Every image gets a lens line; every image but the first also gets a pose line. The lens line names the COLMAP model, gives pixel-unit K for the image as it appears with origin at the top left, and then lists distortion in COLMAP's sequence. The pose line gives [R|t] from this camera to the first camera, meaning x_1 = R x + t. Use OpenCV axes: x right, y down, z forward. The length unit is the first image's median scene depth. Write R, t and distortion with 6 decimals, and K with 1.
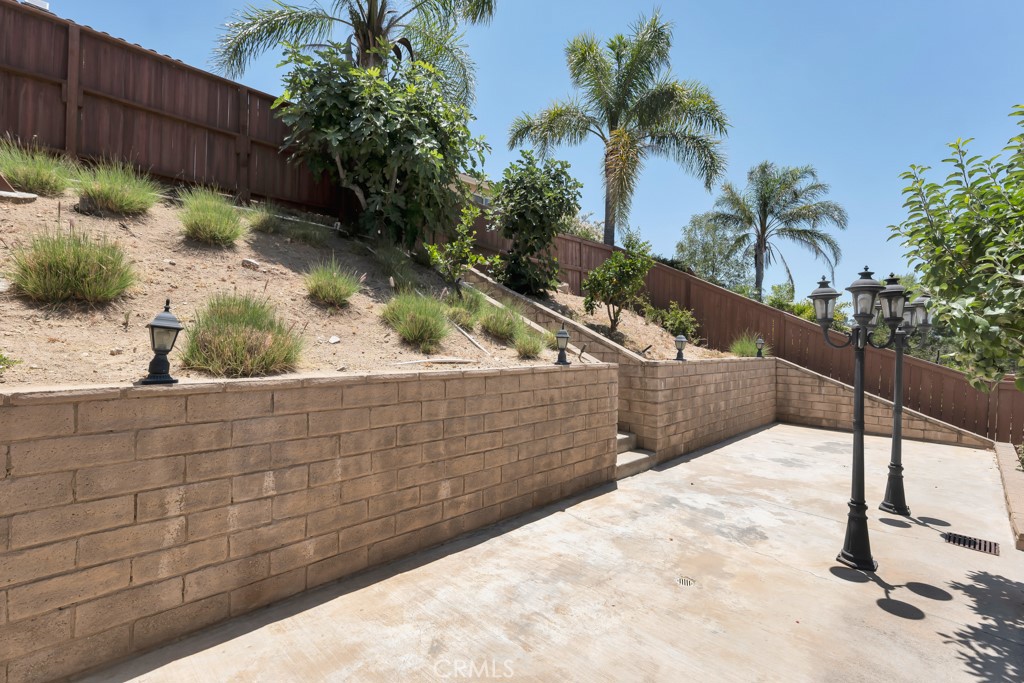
lens RADIAL K [[459.5, 0, 508.9], [0, 459.5, 342.3], [0, 0, 1]] dist [0.004904, -0.001253]
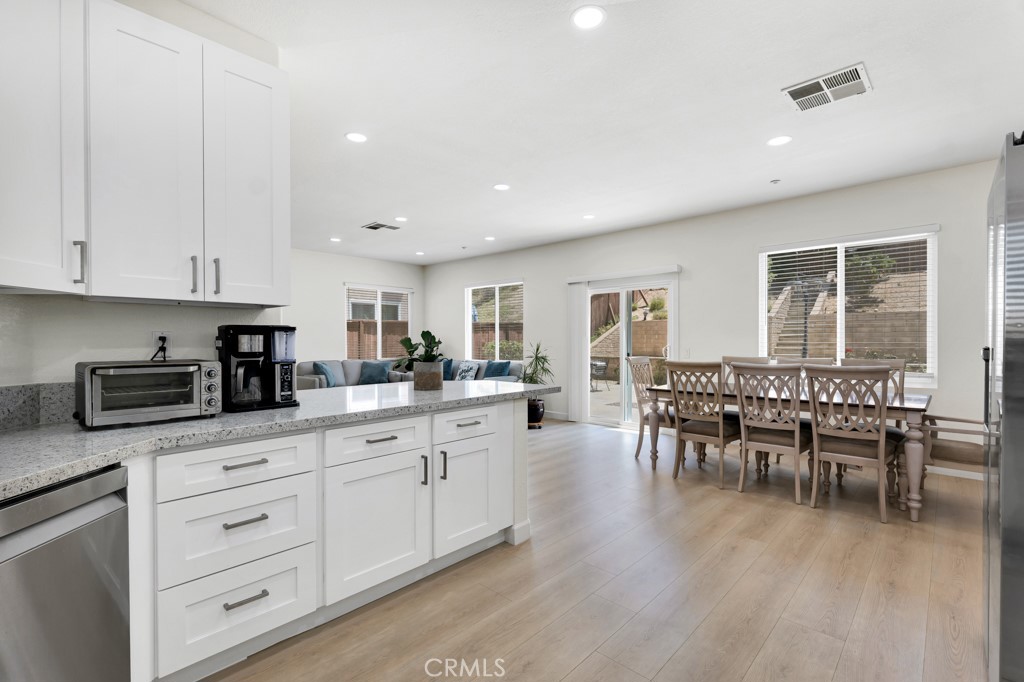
lens RADIAL K [[473.8, 0, 505.6], [0, 473.8, 342.1], [0, 0, 1]] dist [-0.002264, 0.000745]
pose [[0.045763, -0.012353, -0.998876, 3.280272], [0.000500, 0.999924, -0.012343, 0.260567], [0.998952, 0.000066, 0.045765, -0.753901]]
